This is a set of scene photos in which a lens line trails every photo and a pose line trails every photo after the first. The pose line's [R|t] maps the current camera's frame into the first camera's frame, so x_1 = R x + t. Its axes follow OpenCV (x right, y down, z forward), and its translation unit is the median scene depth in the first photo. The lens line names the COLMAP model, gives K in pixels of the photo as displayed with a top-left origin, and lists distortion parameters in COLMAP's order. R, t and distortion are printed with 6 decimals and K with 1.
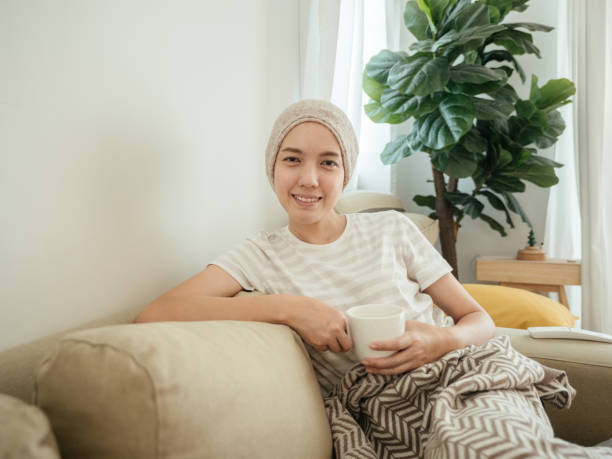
lens RADIAL K [[516.1, 0, 306.0], [0, 516.1, 229.5], [0, 0, 1]] dist [0.000969, -0.001374]
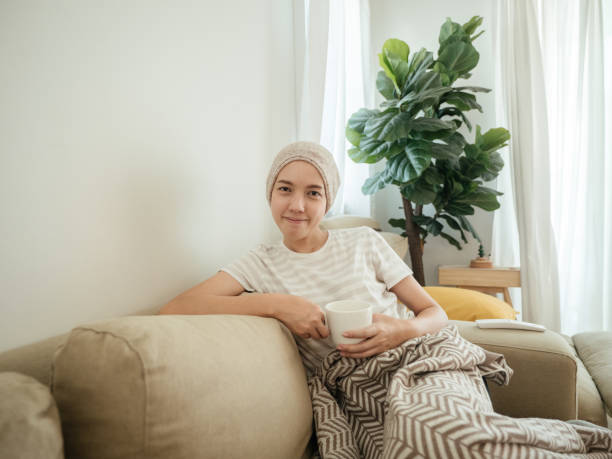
lens RADIAL K [[387.7, 0, 302.7], [0, 387.7, 228.4], [0, 0, 1]] dist [-0.016336, 0.000919]
pose [[0.999467, -0.012297, -0.030234, 0.027590], [0.010662, 0.998502, -0.053672, 0.009670], [0.030849, 0.053321, 0.998101, 0.028206]]
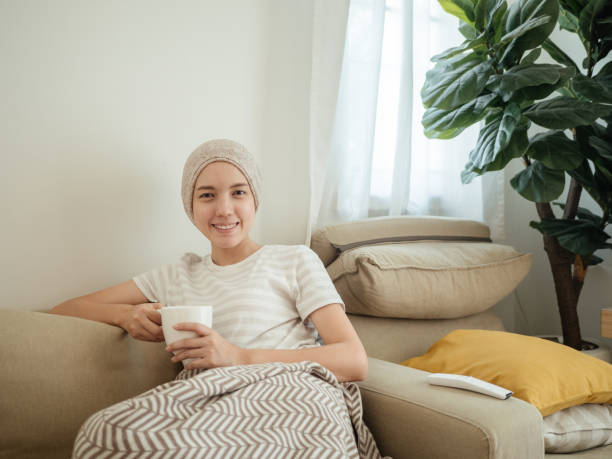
lens RADIAL K [[681.9, 0, 306.0], [0, 681.9, 229.5], [0, 0, 1]] dist [0.008652, -0.002806]
pose [[0.872921, 0.026611, -0.487135, 0.531961], [-0.046345, 0.998519, -0.028501, -0.010919], [0.485656, 0.047455, 0.872861, -0.102119]]
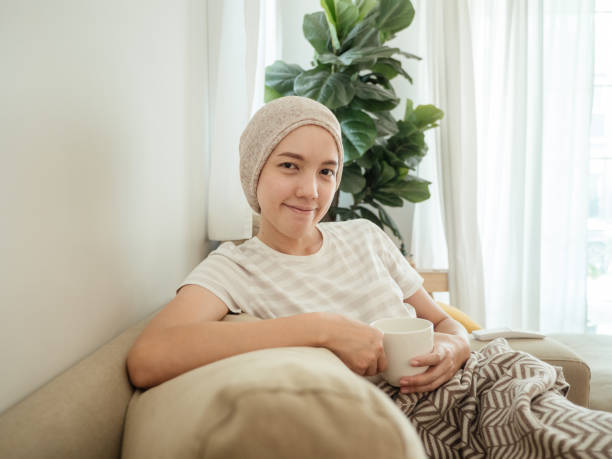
lens RADIAL K [[516.1, 0, 306.0], [0, 516.1, 229.5], [0, 0, 1]] dist [0.000969, -0.001374]
pose [[0.928097, -0.010332, 0.372195, -0.177821], [0.025681, 0.999011, -0.036304, 0.008688], [-0.371452, 0.043252, 0.927444, 0.095922]]
